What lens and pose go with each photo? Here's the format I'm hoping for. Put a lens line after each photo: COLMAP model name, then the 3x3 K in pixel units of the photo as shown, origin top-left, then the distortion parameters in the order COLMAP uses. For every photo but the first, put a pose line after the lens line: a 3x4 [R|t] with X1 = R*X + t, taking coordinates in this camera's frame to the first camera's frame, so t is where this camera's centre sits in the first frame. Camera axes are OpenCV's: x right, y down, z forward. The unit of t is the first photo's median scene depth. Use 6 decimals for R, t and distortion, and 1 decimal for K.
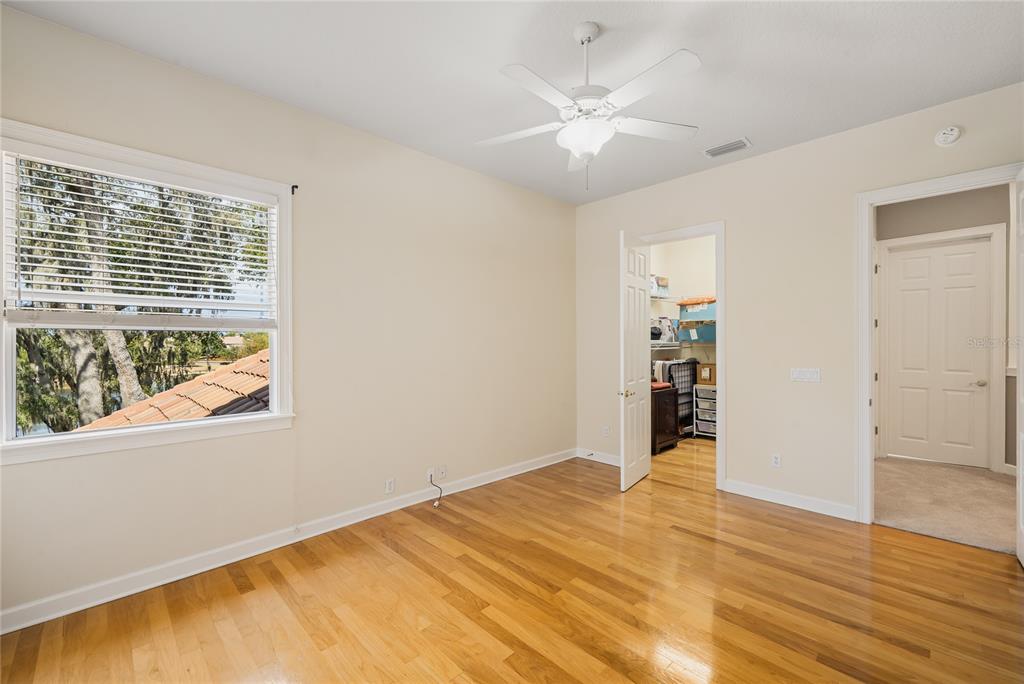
lens RADIAL K [[426.0, 0, 535.7], [0, 426.0, 338.6], [0, 0, 1]] dist [-0.011573, 0.000894]
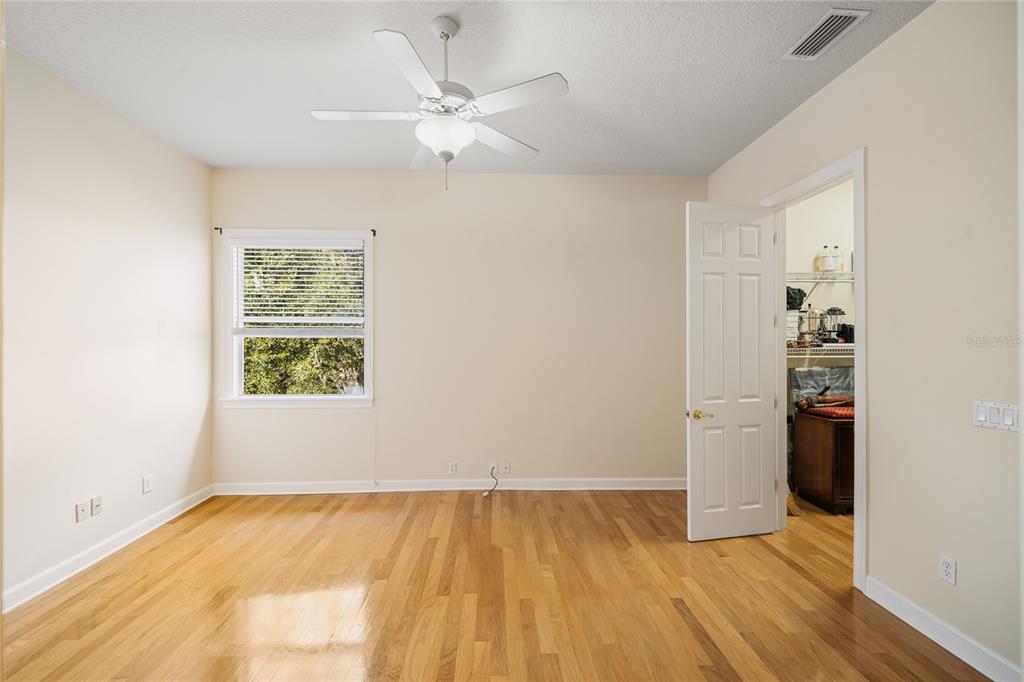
lens RADIAL K [[426.0, 0, 514.4], [0, 426.0, 341.1], [0, 0, 1]] dist [-0.011573, 0.000894]
pose [[0.733791, -0.000865, -0.679375, 0.587531], [-0.000511, 0.999998, -0.001826, -0.000460], [0.679375, 0.001687, 0.733789, 0.262488]]
